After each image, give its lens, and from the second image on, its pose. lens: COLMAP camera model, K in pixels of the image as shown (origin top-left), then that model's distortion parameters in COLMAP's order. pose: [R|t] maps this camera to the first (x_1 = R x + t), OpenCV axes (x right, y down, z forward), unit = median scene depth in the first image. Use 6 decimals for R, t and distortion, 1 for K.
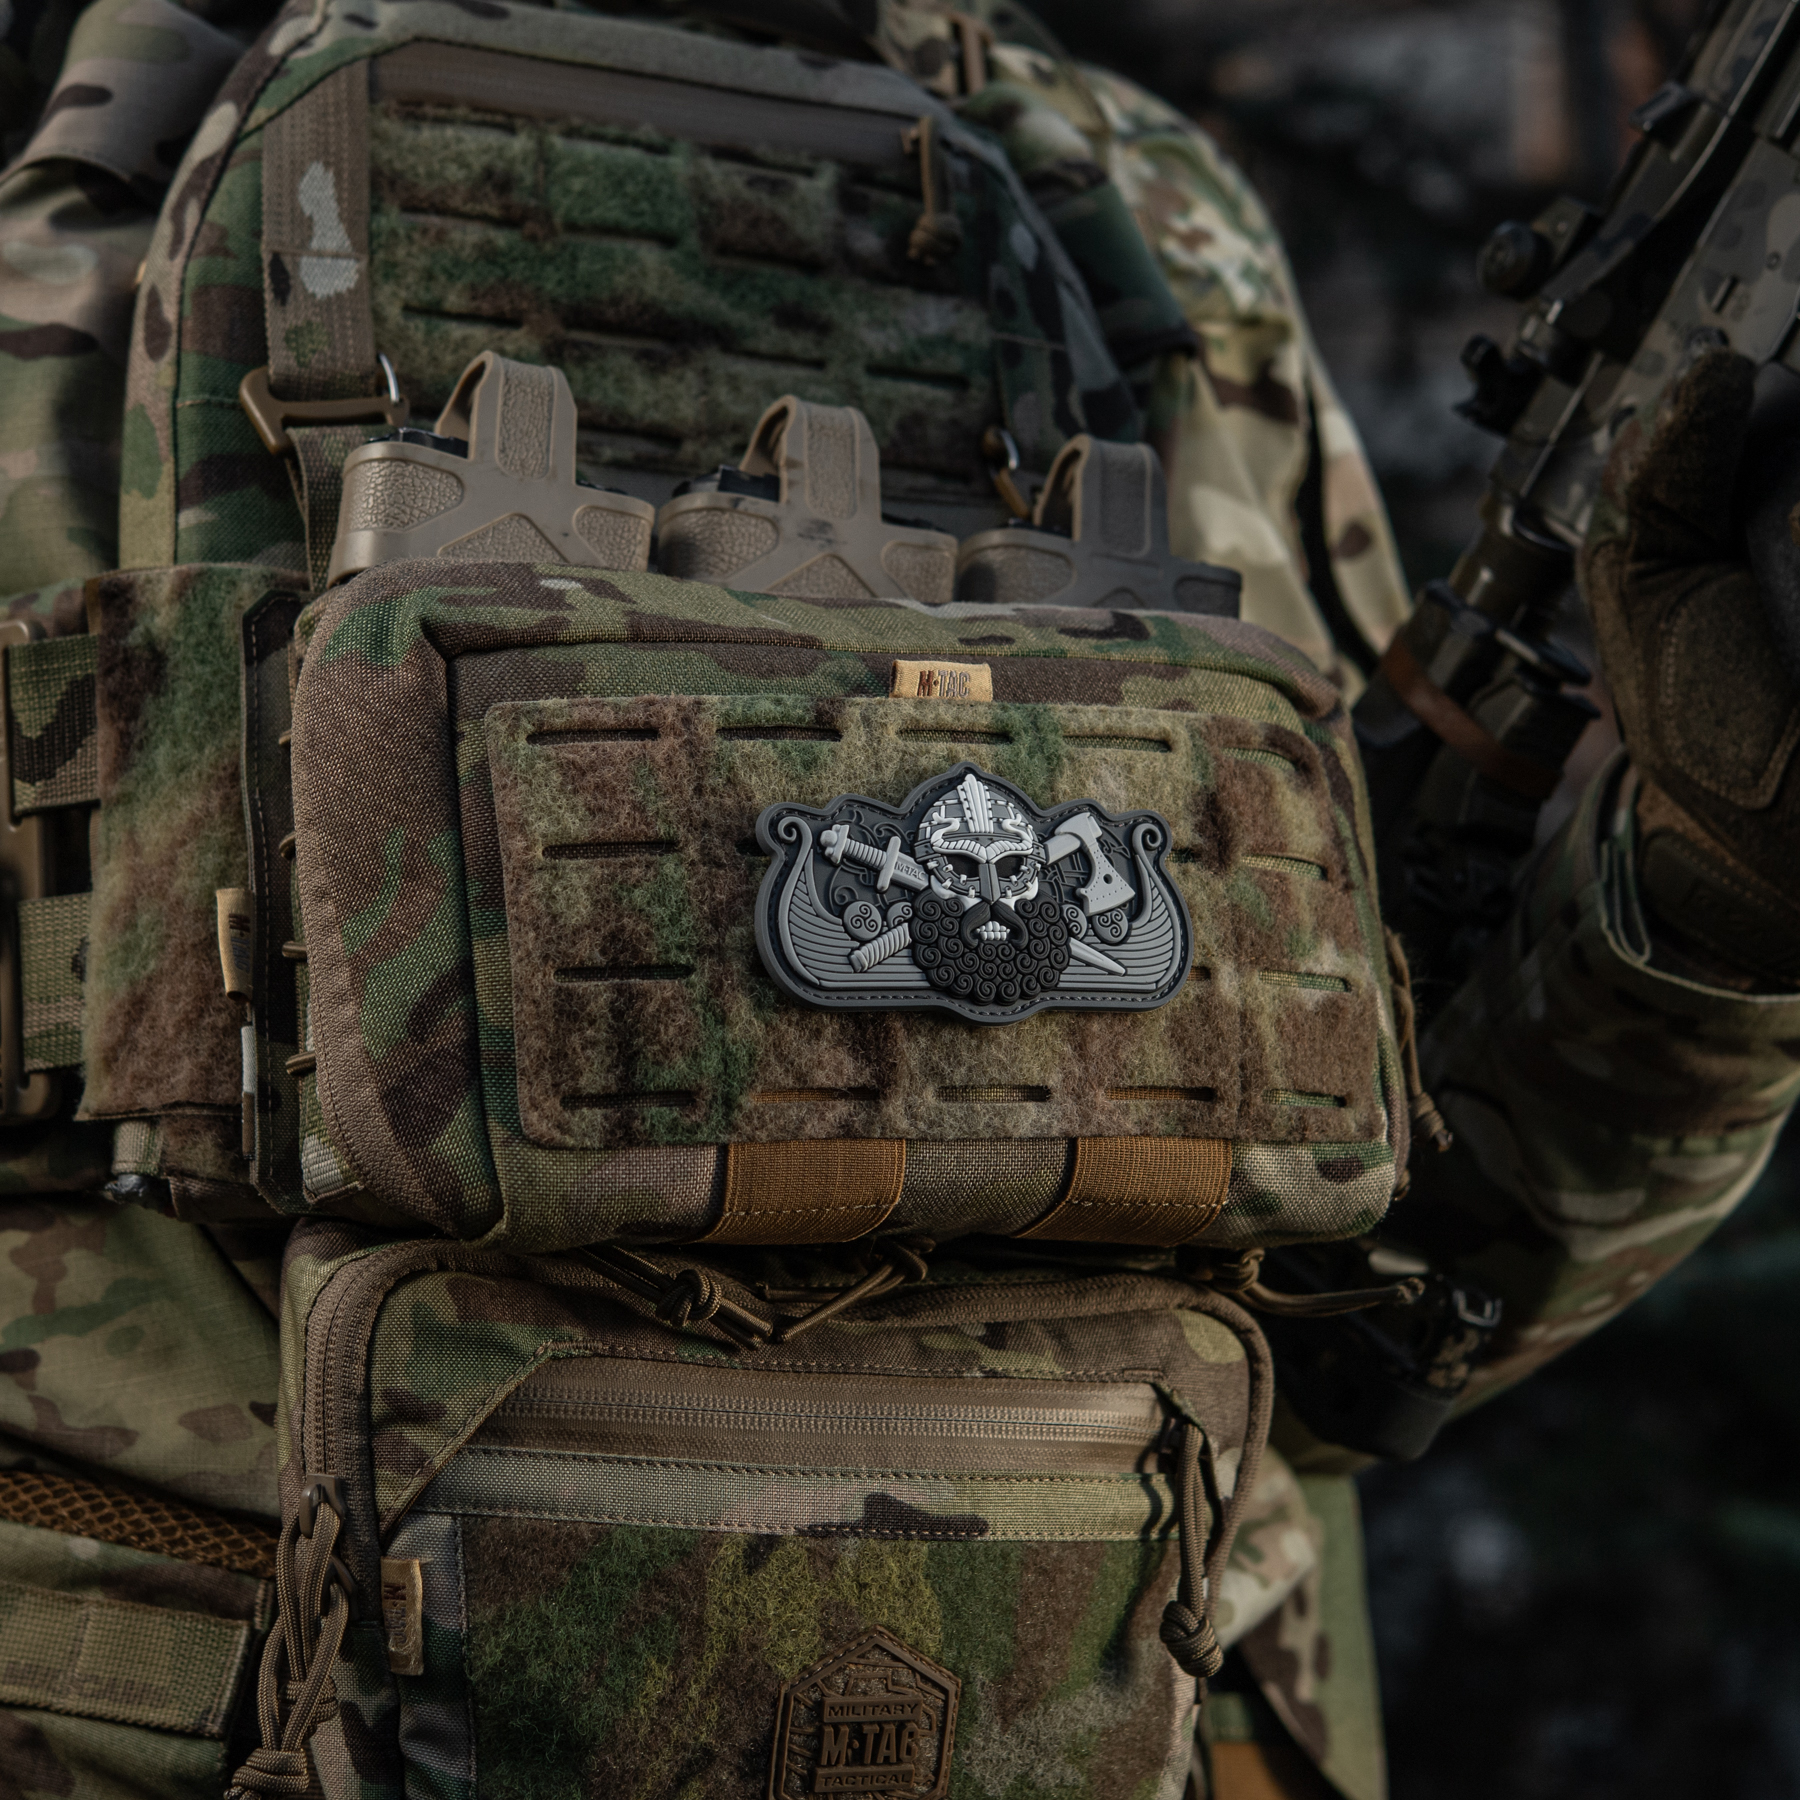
lens RADIAL K [[5379.6, 0, 900.4], [0, 5379.6, 946.8], [0, 0, 1]] dist [-0.072197, -0.211022]
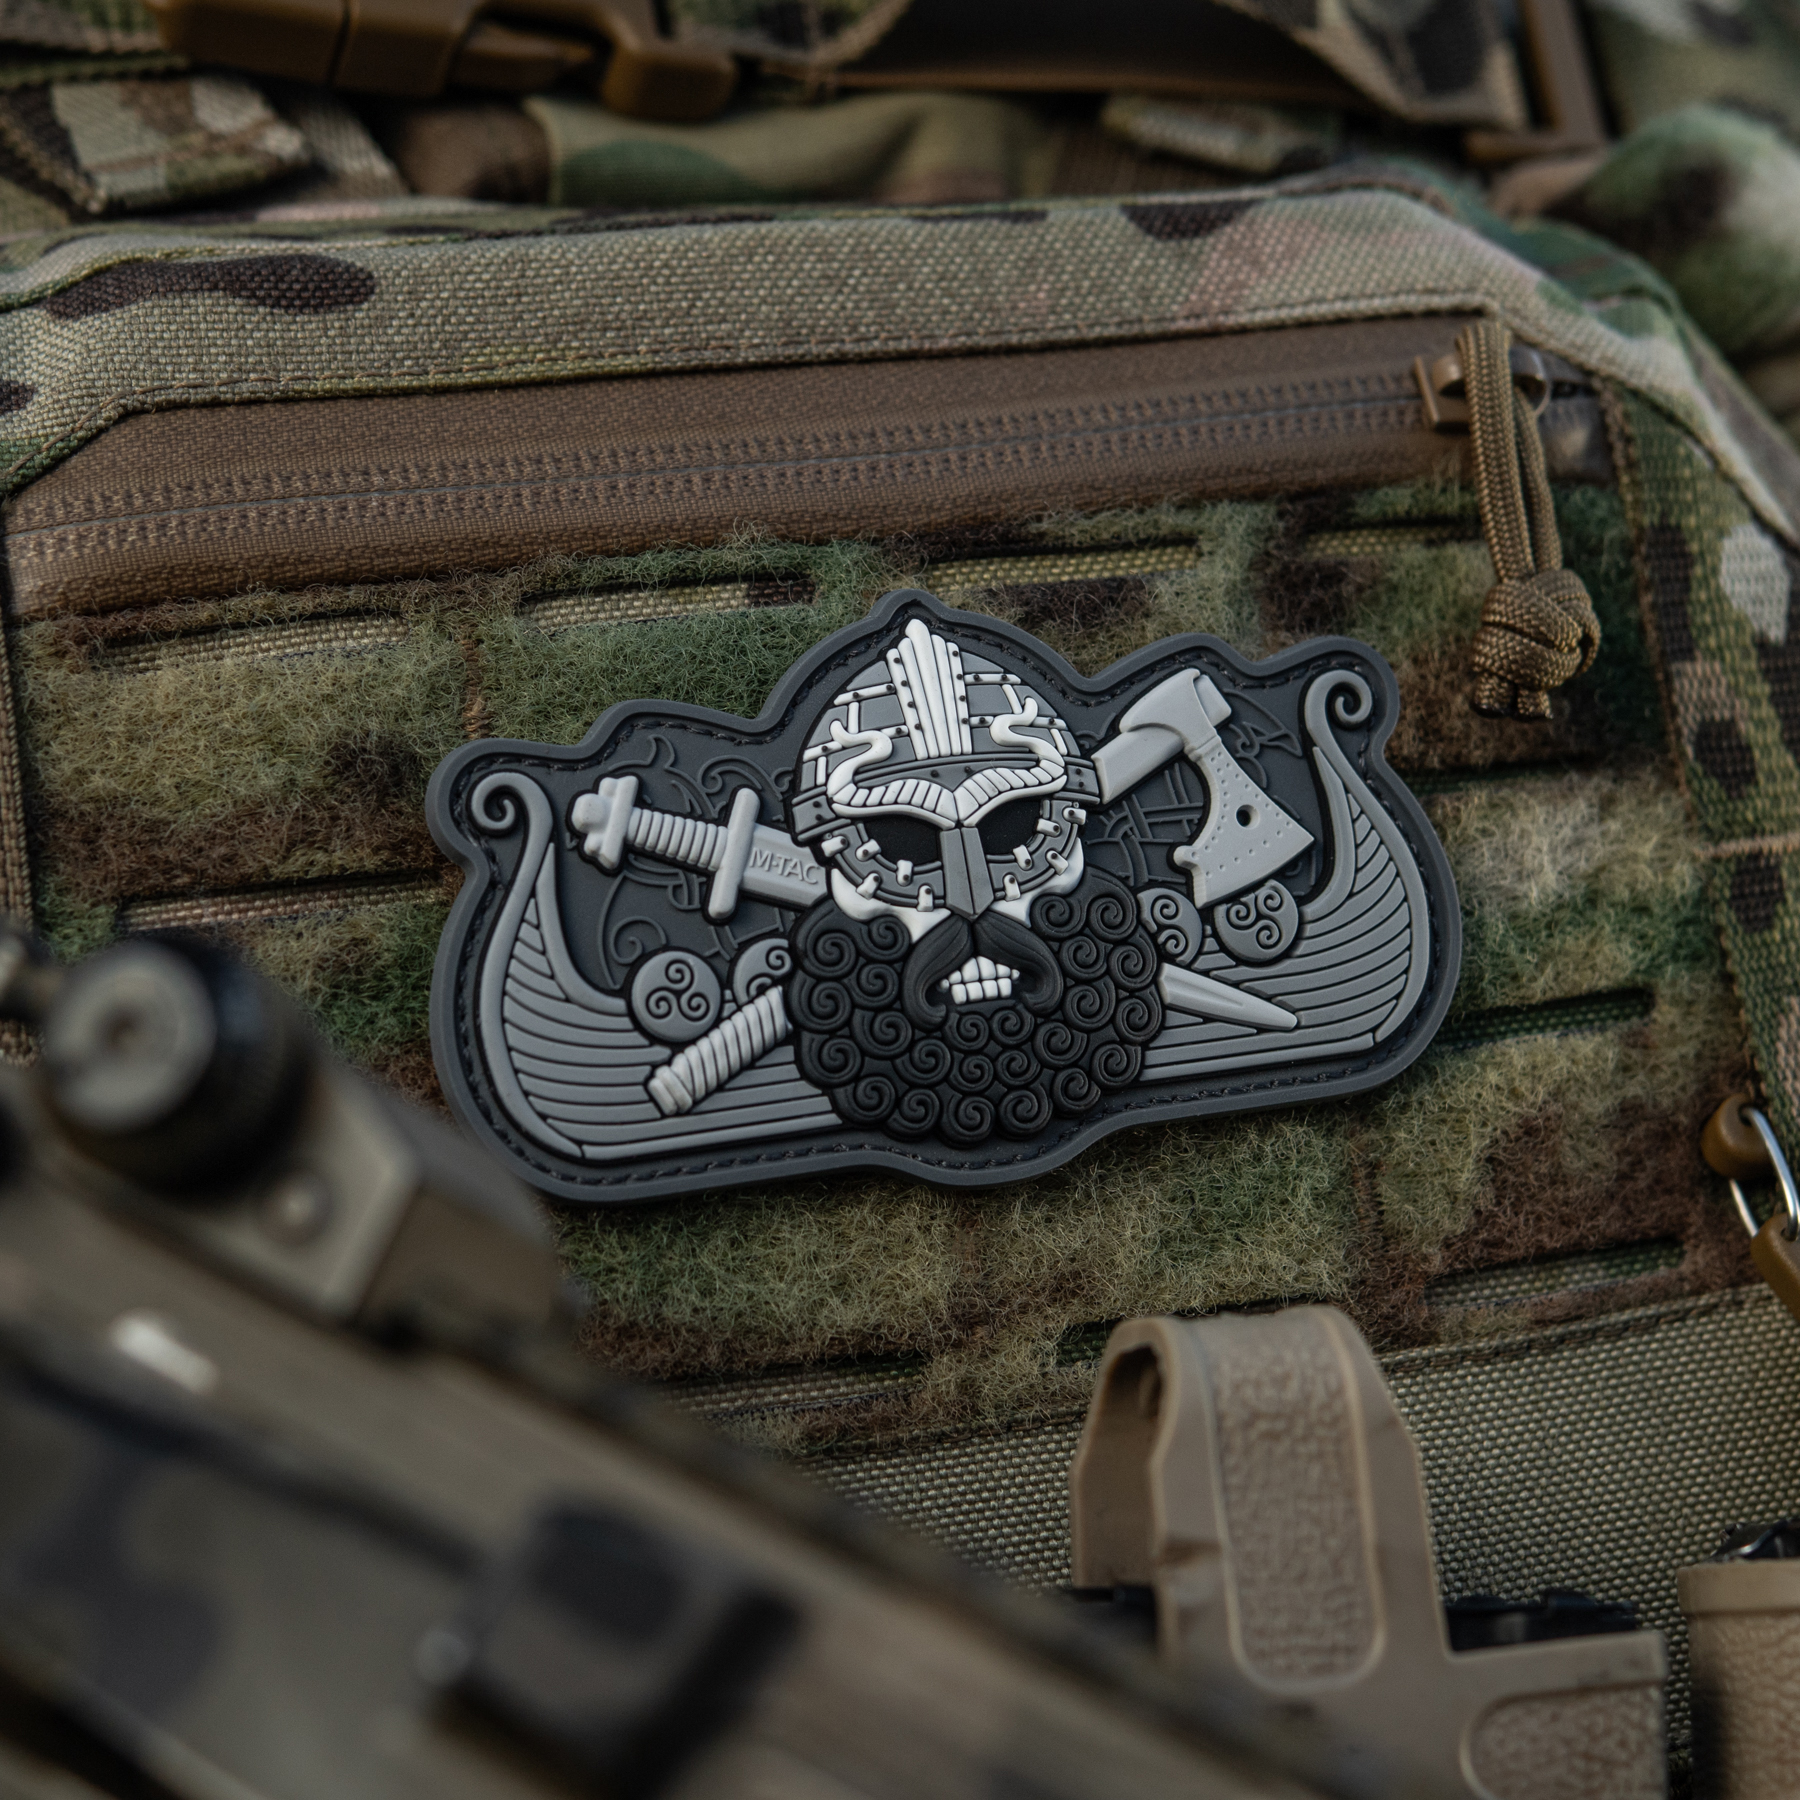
lens RADIAL K [[4934.3, 0, 900.0], [0, 4934.3, 900.0], [0, 0, 1]] dist [-0.041559, 0.870069]
pose [[0.987853, -0.058858, -0.143813, 0.070234], [0.082908, 0.982391, 0.167434, -0.078863], [0.131426, -0.177323, 0.975338, 0.596850]]
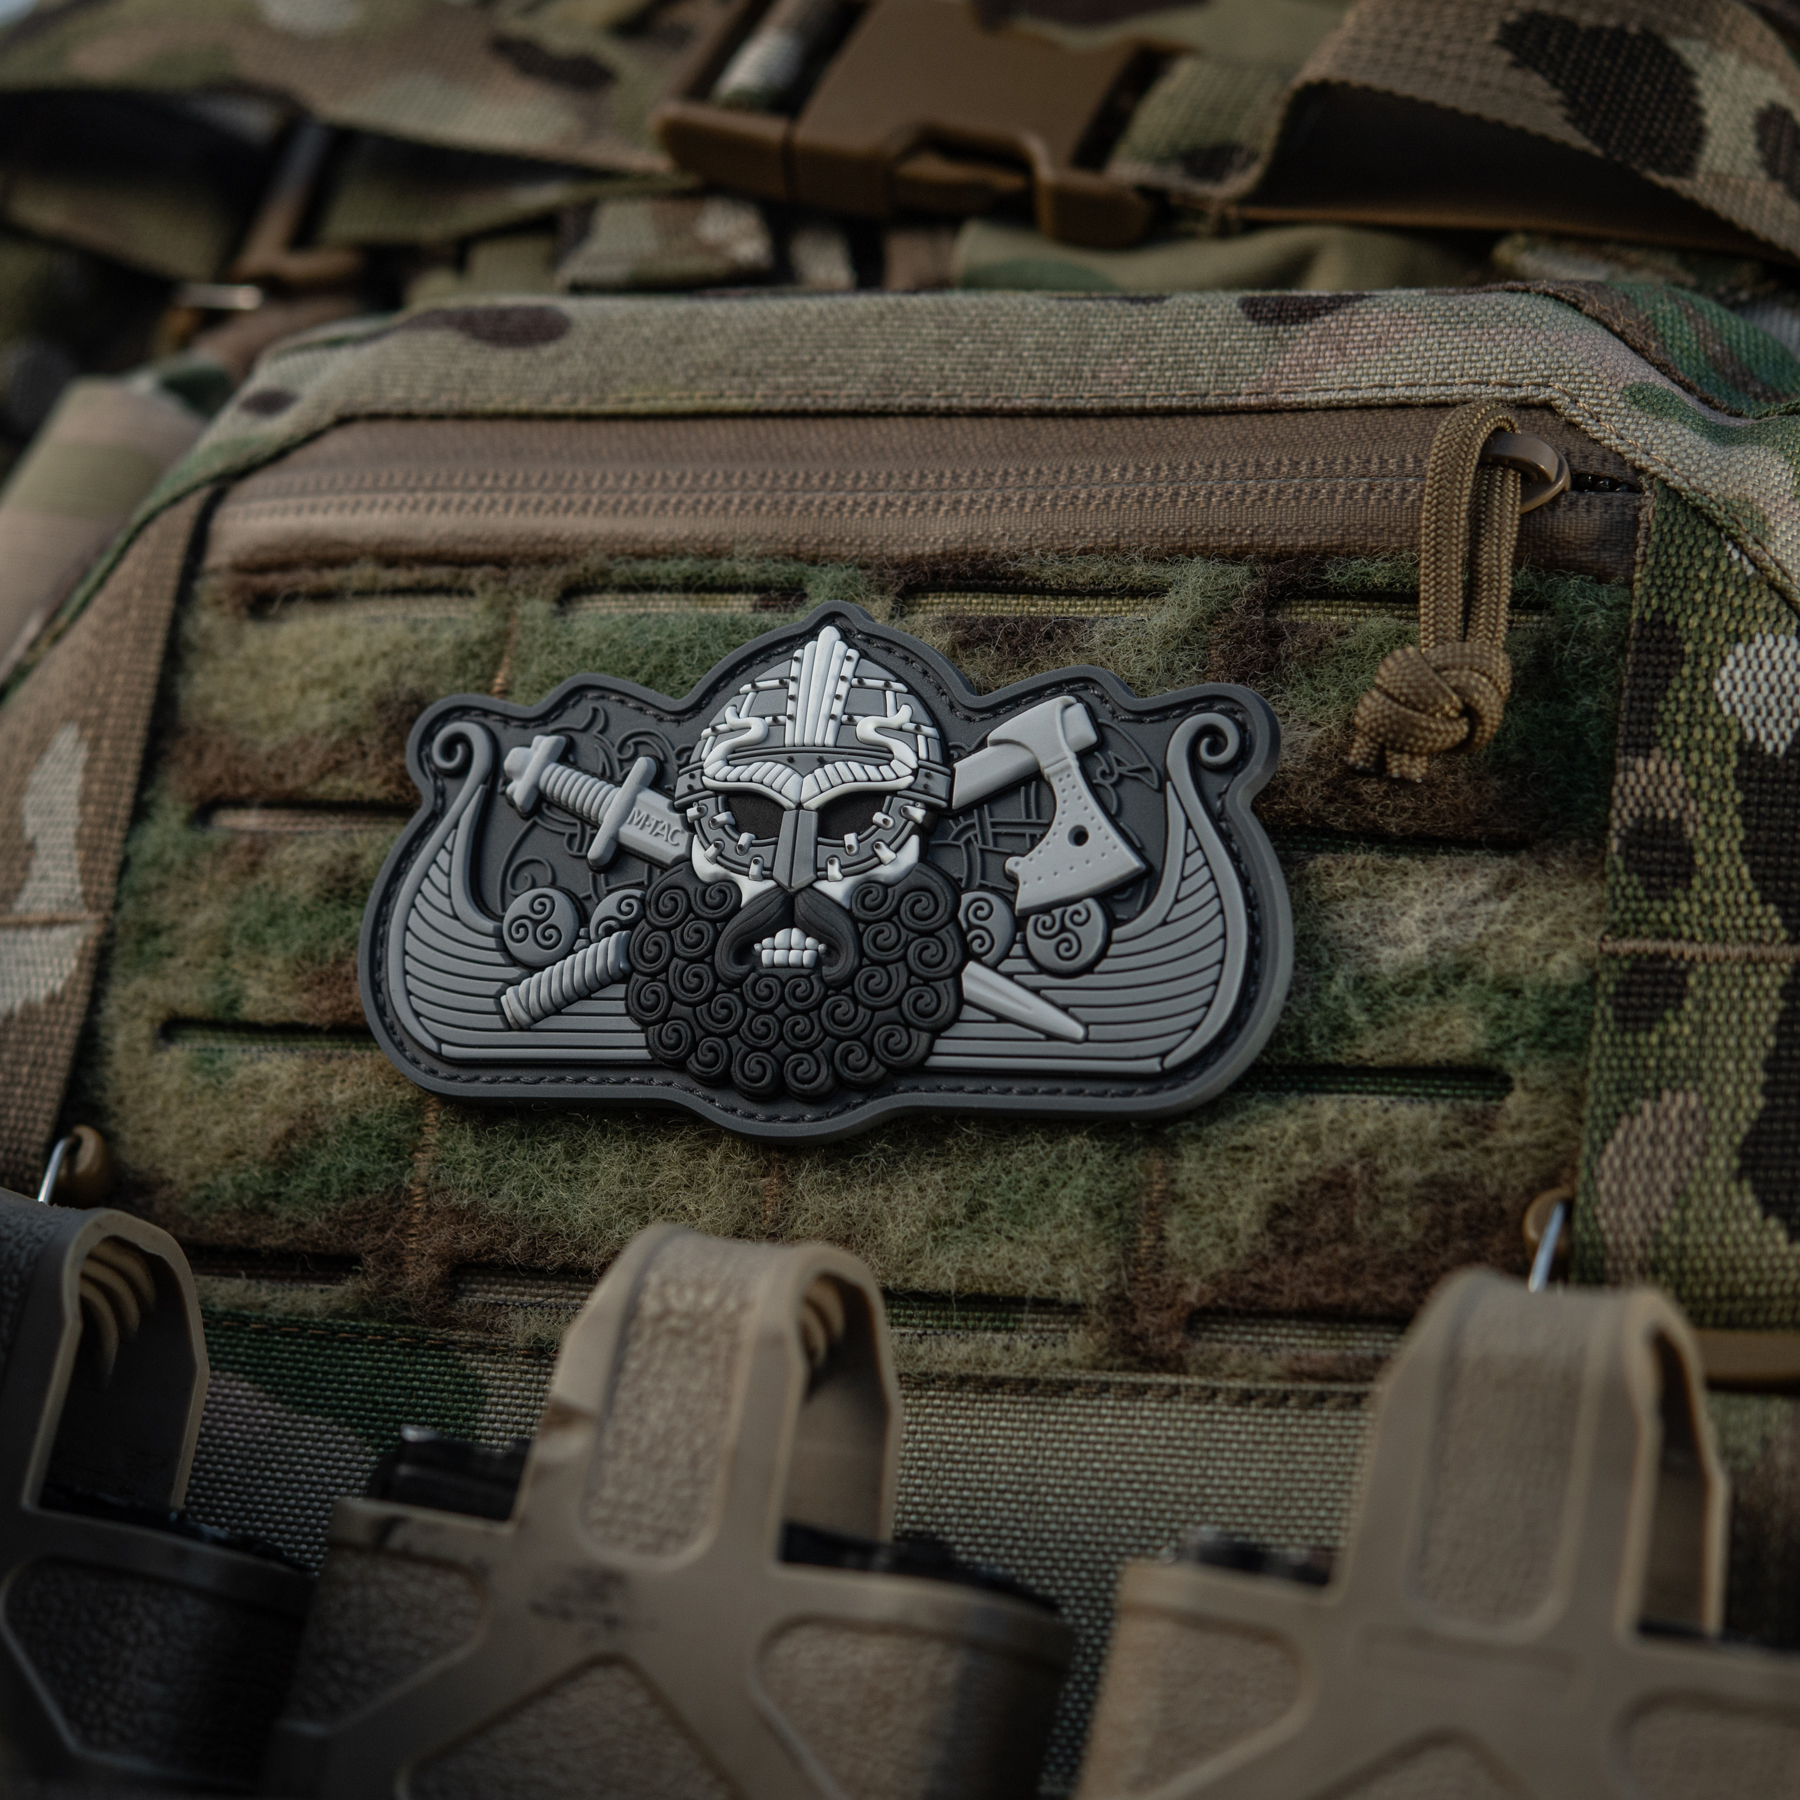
lens RADIAL K [[4799.5, 0, 851.1], [0, 4799.5, 893.9], [0, 0, 1]] dist [-0.040523, 0.882783]
pose [[0.690410, 0.011341, -0.723329, 0.335456], [0.007710, 0.999705, 0.023033, -0.017791], [0.723377, -0.021479, 0.690119, 0.702015]]
